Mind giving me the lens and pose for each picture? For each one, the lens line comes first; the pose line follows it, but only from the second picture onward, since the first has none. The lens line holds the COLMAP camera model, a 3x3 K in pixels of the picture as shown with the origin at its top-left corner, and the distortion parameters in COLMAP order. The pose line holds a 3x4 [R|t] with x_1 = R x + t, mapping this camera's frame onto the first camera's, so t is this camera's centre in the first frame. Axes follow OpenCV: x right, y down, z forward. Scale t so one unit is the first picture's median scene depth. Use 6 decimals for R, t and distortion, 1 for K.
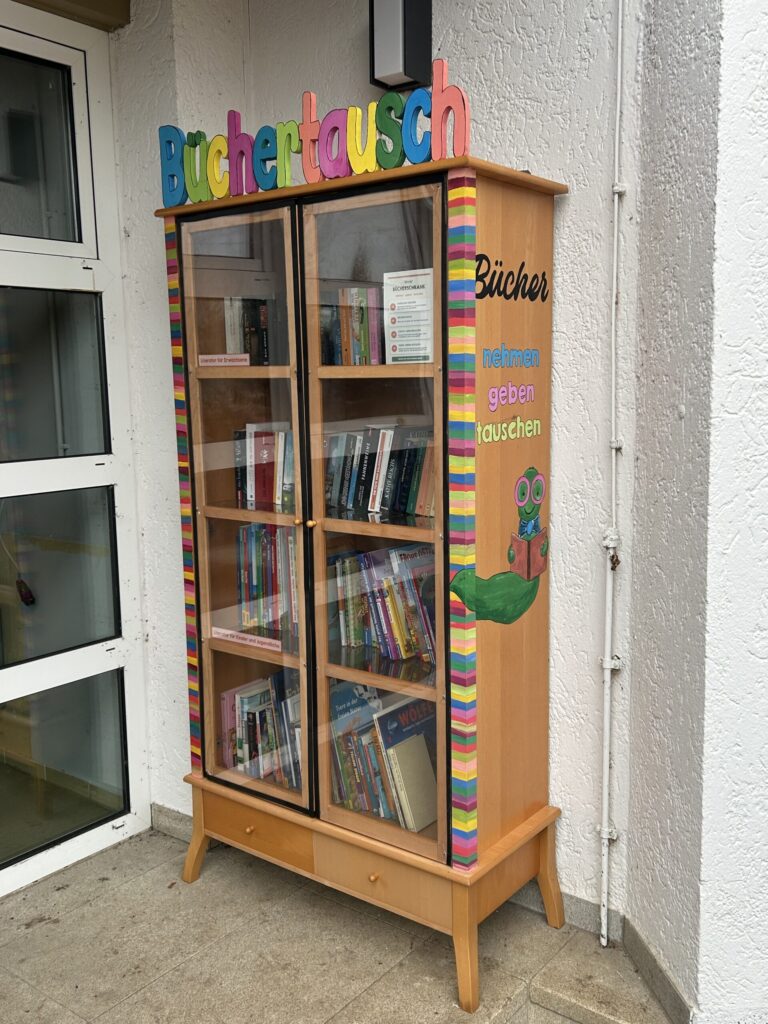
lens RADIAL K [[928.4, 0, 385.2], [0, 928.4, 512.2], [0, 0, 1]] dist [0.038708, 0.000000]
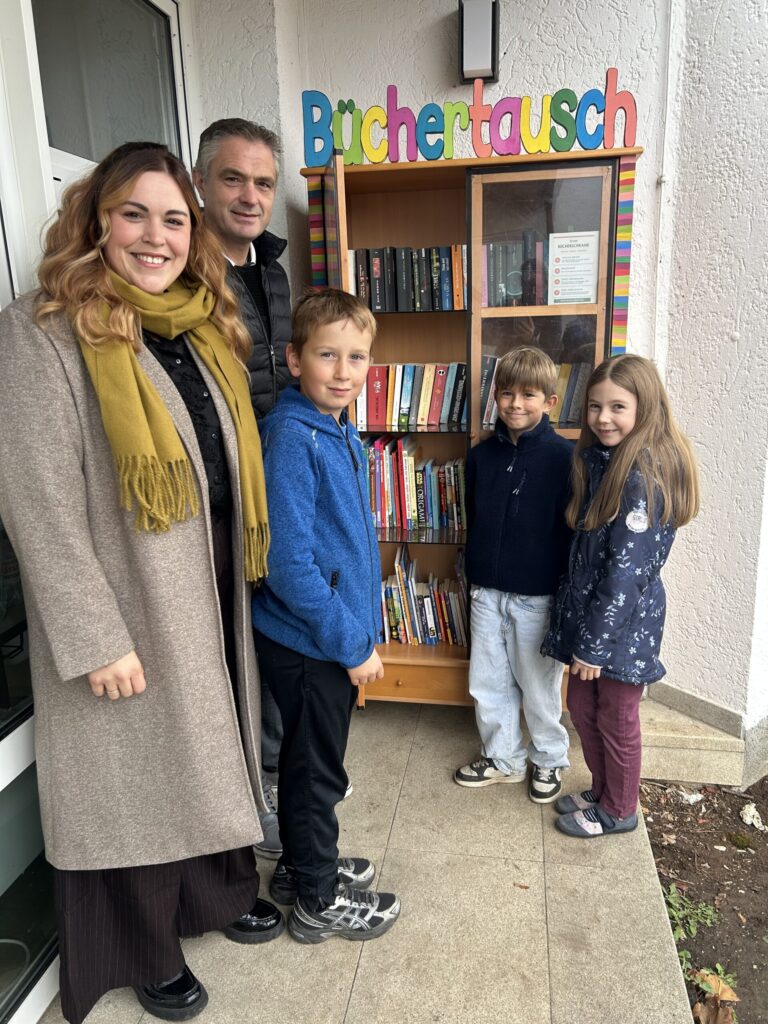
lens RADIAL K [[775.4, 0, 385.6], [0, 775.4, 513.4], [0, 0, 1]] dist [0.024597, 0.003609]
pose [[0.888032, -0.120213, 0.443788, -0.726102], [0.081232, 0.991053, 0.105906, -0.003022], [-0.452549, -0.057998, 0.889851, 0.110061]]
